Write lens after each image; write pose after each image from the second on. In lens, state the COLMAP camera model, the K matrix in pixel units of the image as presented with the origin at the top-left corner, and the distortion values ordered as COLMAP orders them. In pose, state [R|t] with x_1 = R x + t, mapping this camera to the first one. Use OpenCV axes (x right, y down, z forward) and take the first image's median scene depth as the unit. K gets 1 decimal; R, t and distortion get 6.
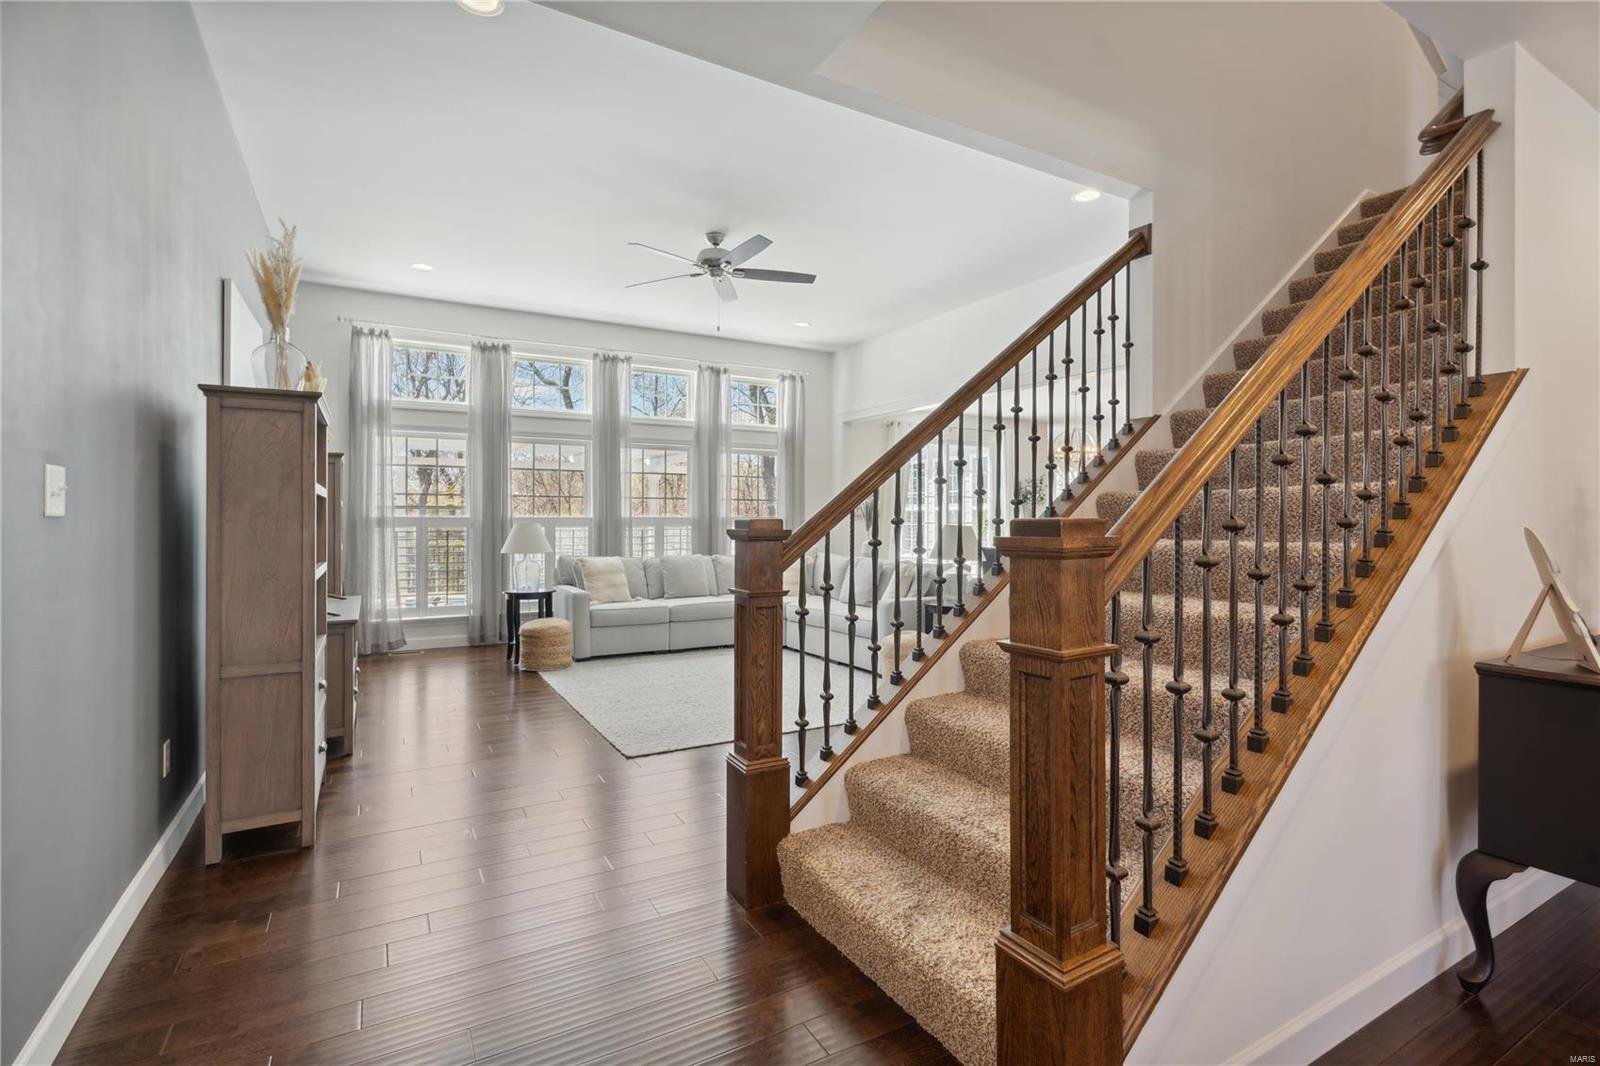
lens RADIAL K [[752.5, 0, 800.0], [0, 752.5, 533.0], [0, 0, 1]] dist [0.000906, 0.000284]
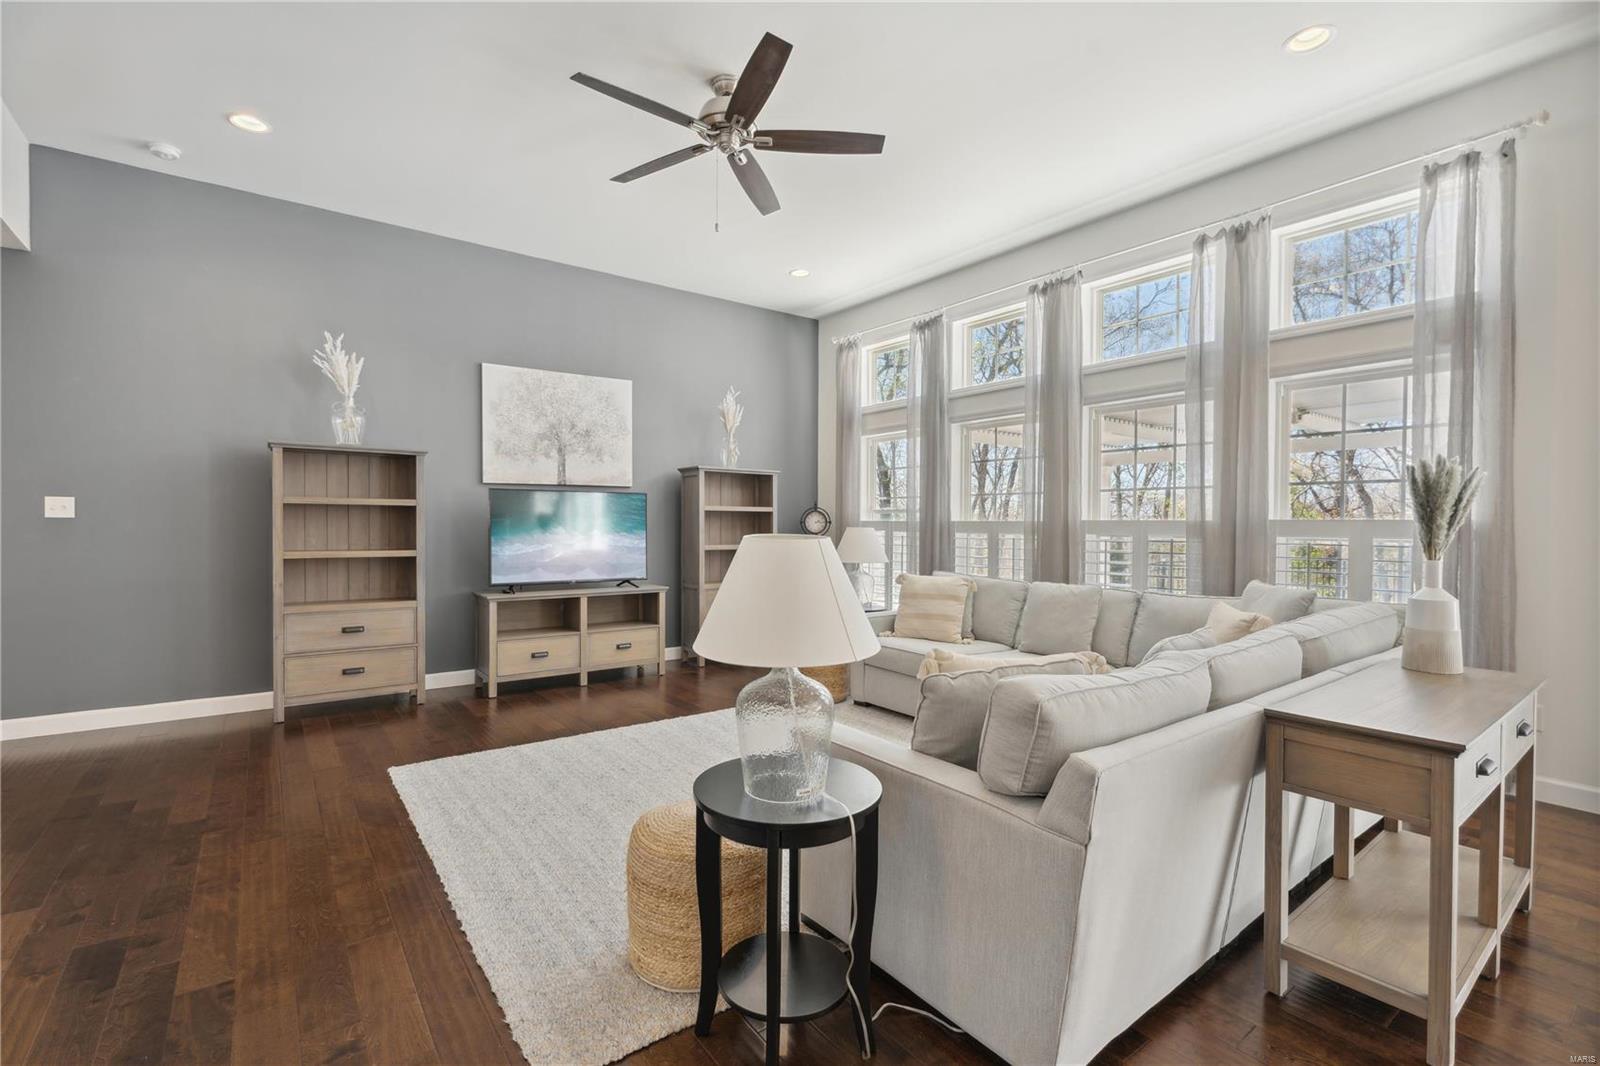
lens RADIAL K [[719.1, 0, 790.9], [0, 719.1, 518.4], [0, 0, 1]] dist [-0.000038, 0.000432]
pose [[0.109579, -0.006675, -0.993956, 0.385061], [-0.024323, 0.999660, -0.009395, -0.011593], [0.993680, 0.025205, 0.109379, 0.745230]]
